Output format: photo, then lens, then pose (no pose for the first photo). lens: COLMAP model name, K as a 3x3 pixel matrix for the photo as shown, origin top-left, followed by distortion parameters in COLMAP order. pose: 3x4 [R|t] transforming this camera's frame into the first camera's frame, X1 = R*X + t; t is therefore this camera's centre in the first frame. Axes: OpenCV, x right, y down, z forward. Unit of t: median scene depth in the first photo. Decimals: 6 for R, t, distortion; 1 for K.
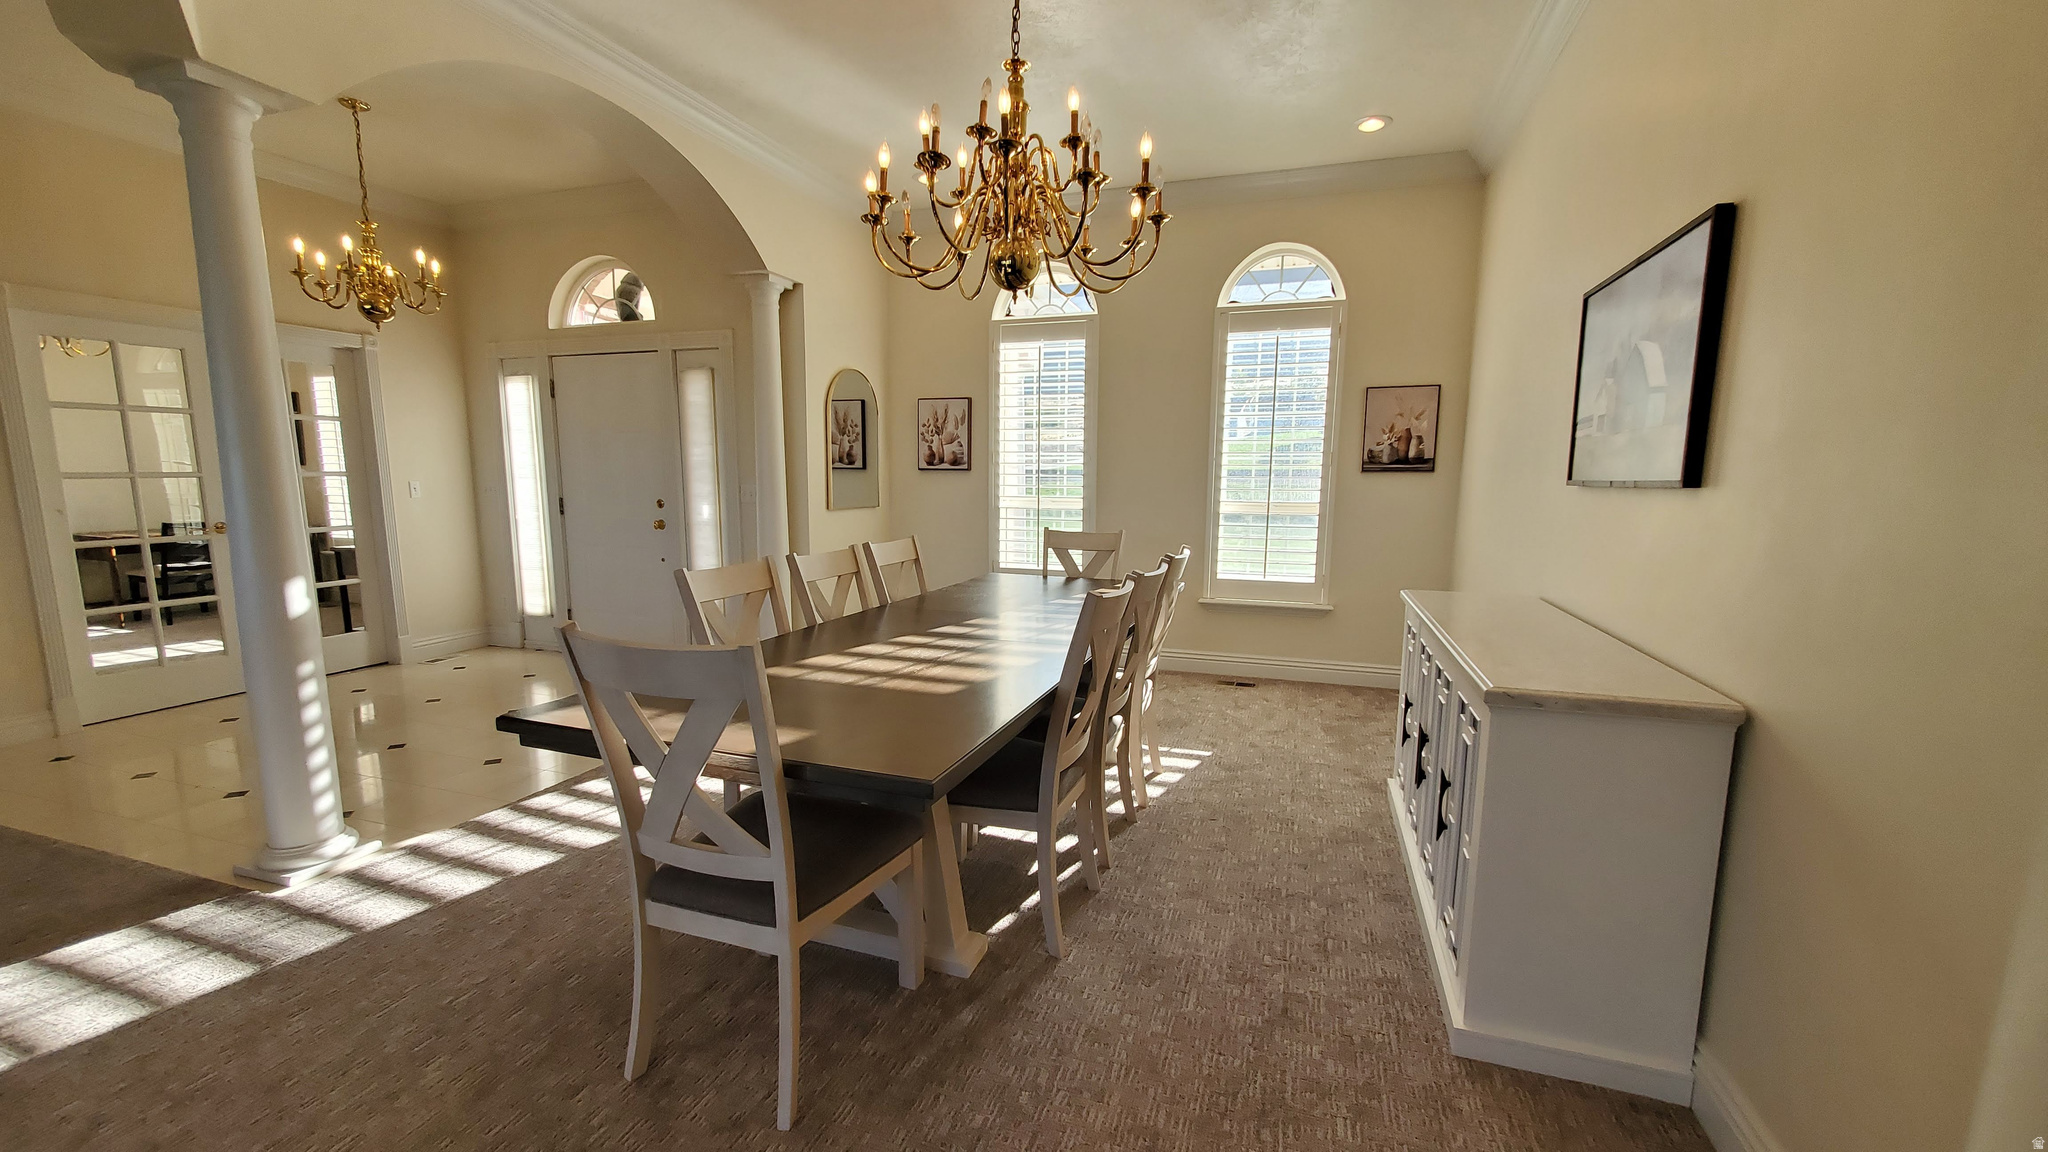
lens RADIAL K [[811.4, 0, 1021.3], [0, 811.4, 593.7], [0, 0, 1]] dist [0.002526, -0.000887]
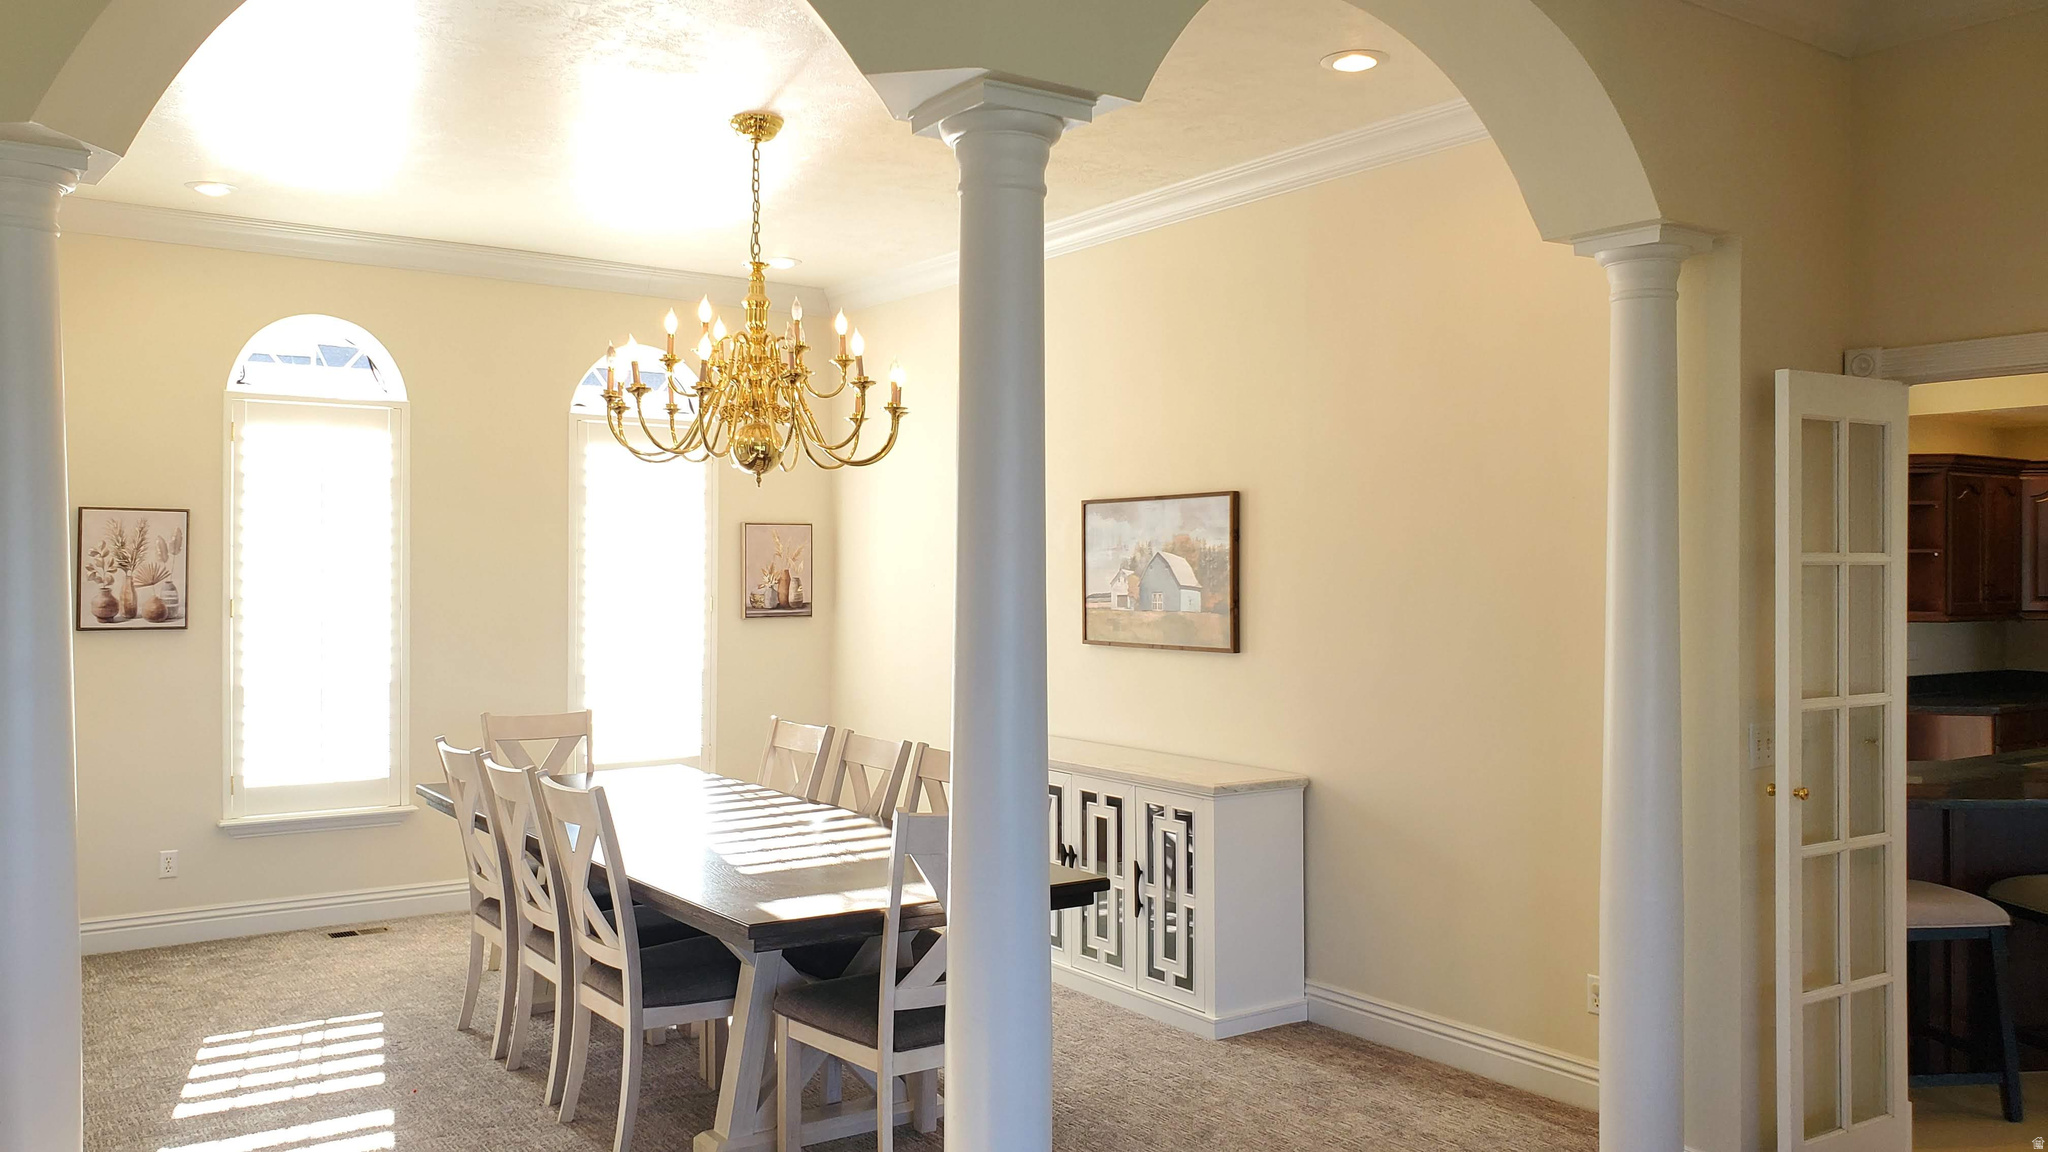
lens RADIAL K [[1629.2, 0, 971.3], [0, 1629.2, 565.7], [0, 0, 1]] dist [0.037664, -0.006838]
pose [[0.596056, -0.004607, 0.802929, -0.810010], [0.117068, 0.989797, -0.081226, -0.038352], [-0.794363, 0.142412, 0.590514, -0.207178]]
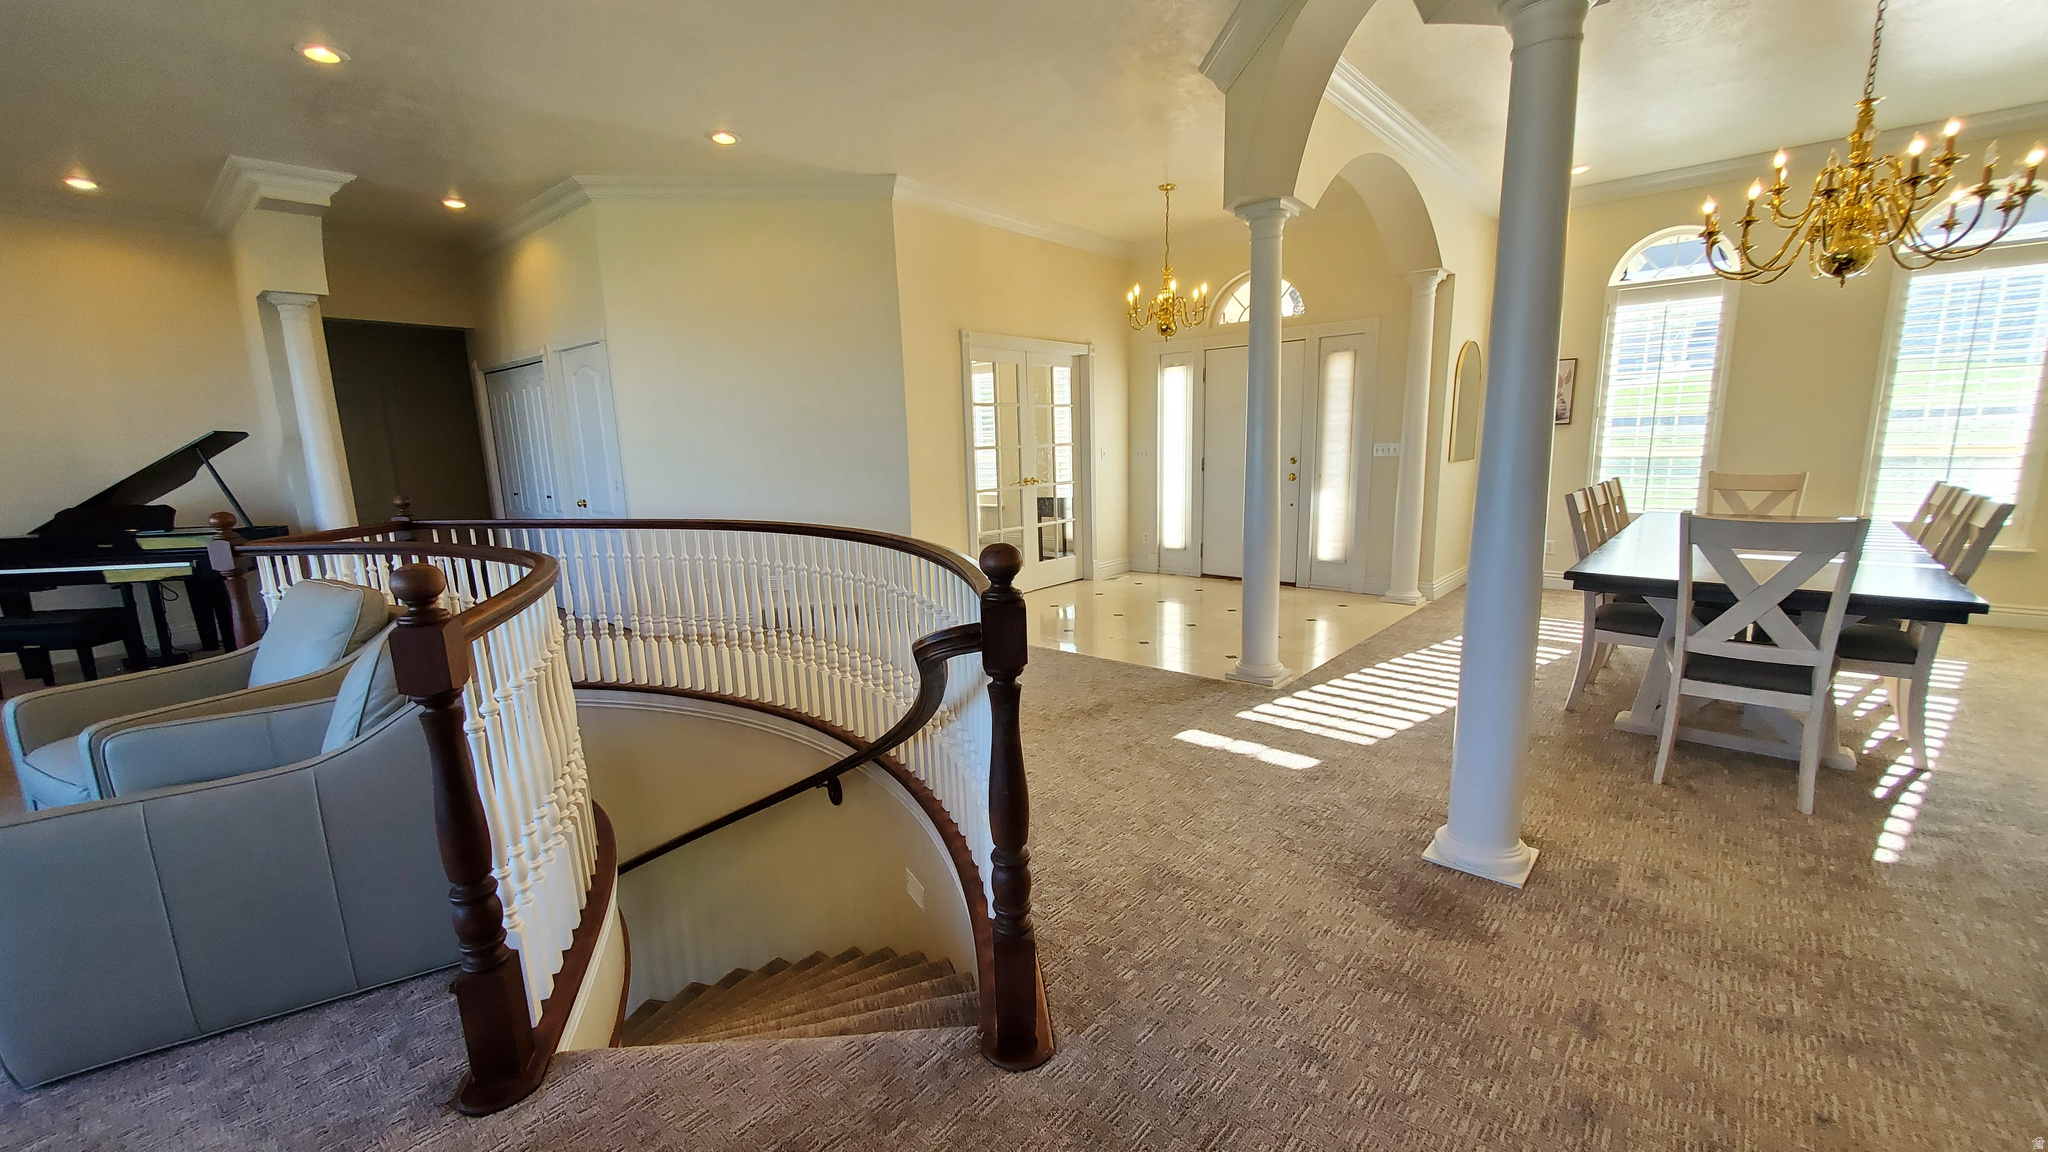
lens RADIAL K [[811.4, 0, 1021.3], [0, 811.4, 593.7], [0, 0, 1]] dist [0.002526, -0.000887]
pose [[0.926024, 0.037902, -0.375557, -0.393599], [-0.021508, 0.998628, 0.047750, 0.051410], [0.376852, -0.036140, 0.925568, -0.387372]]
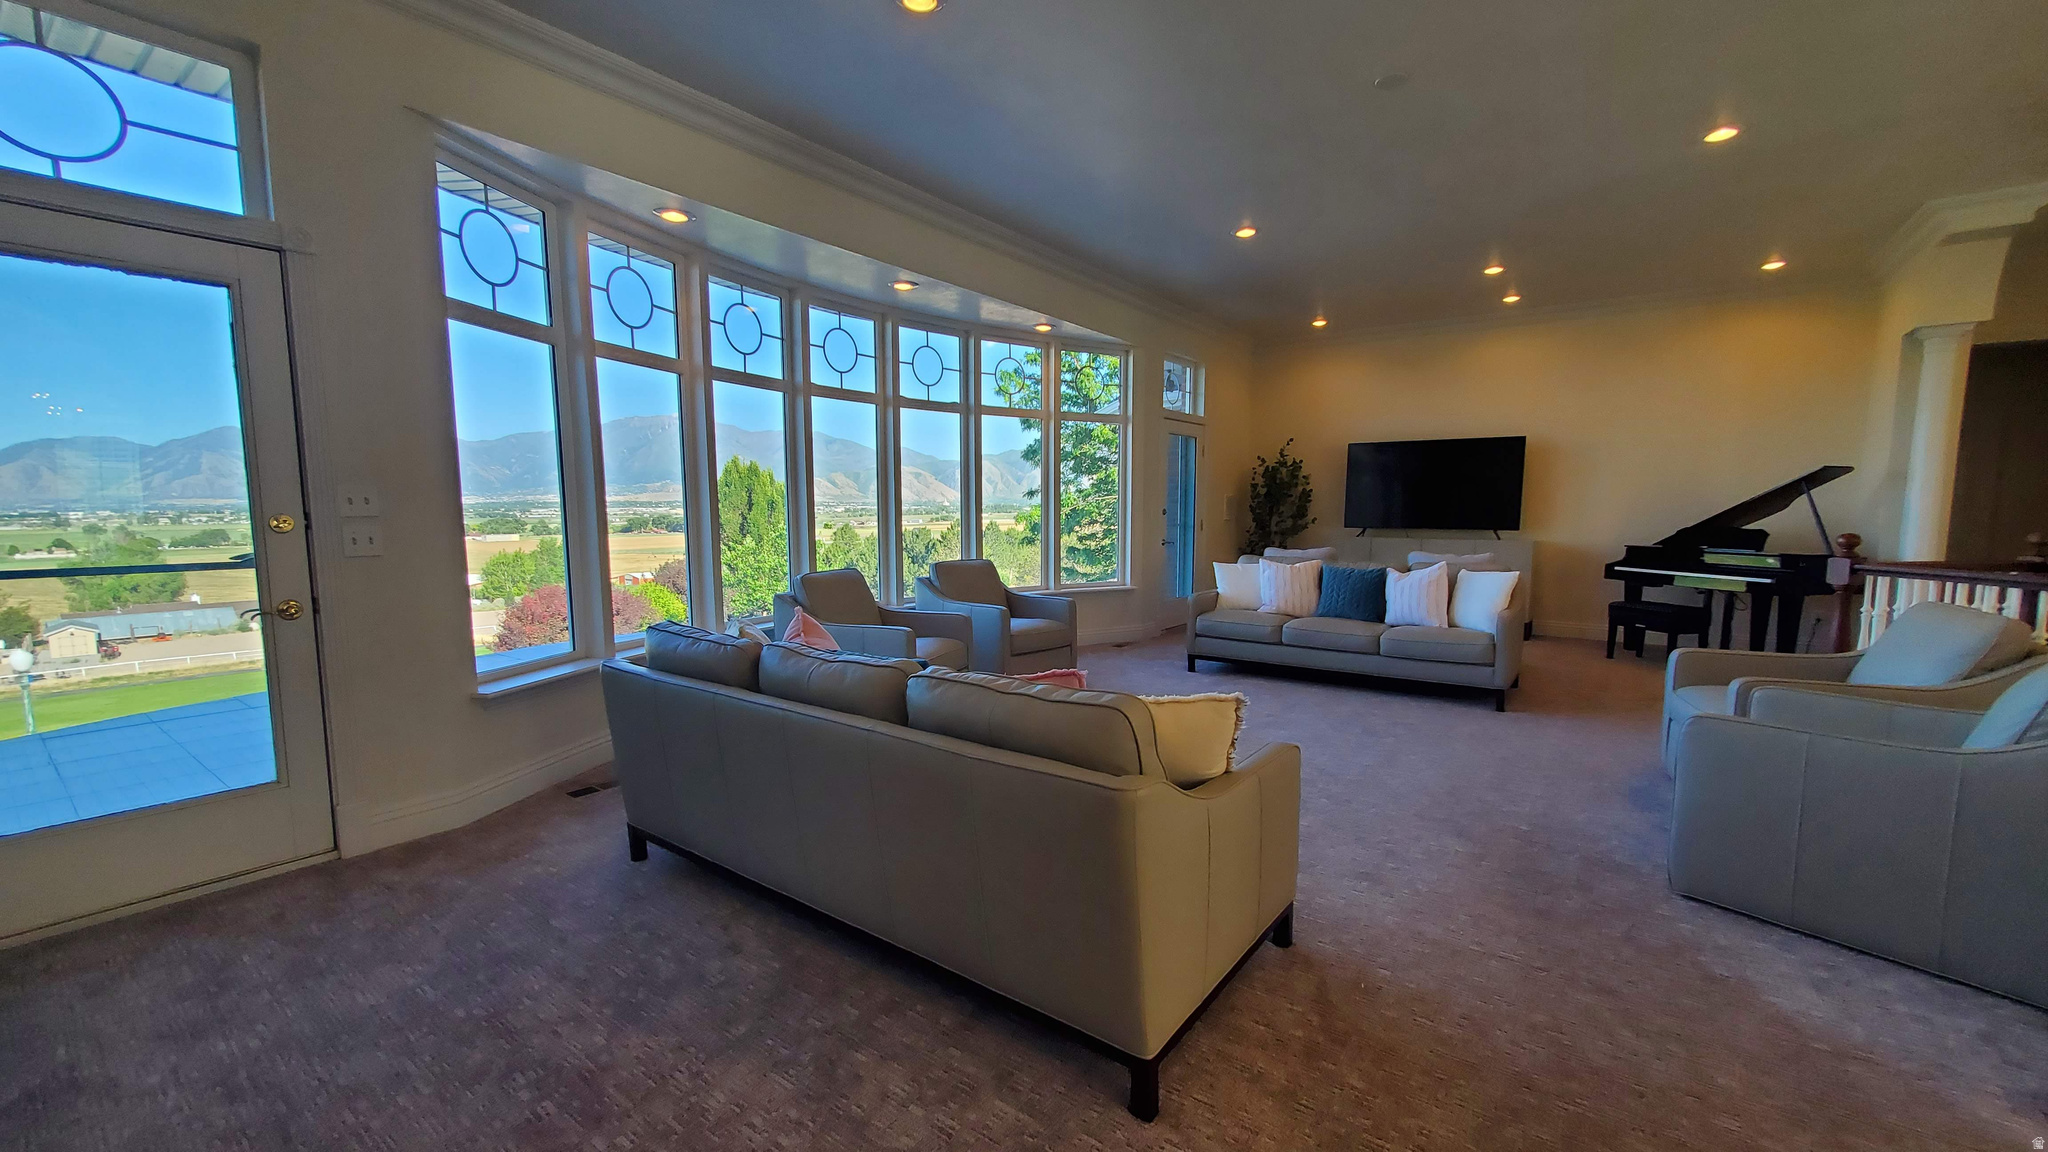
lens RADIAL K [[811.4, 0, 1021.3], [0, 811.4, 593.7], [0, 0, 1]] dist [0.002526, -0.000887]
pose [[-0.302892, 0.097820, -0.947991, -0.308044], [-0.141740, 0.979032, 0.146310, 0.084617], [0.942426, 0.178685, -0.282676, -0.516053]]
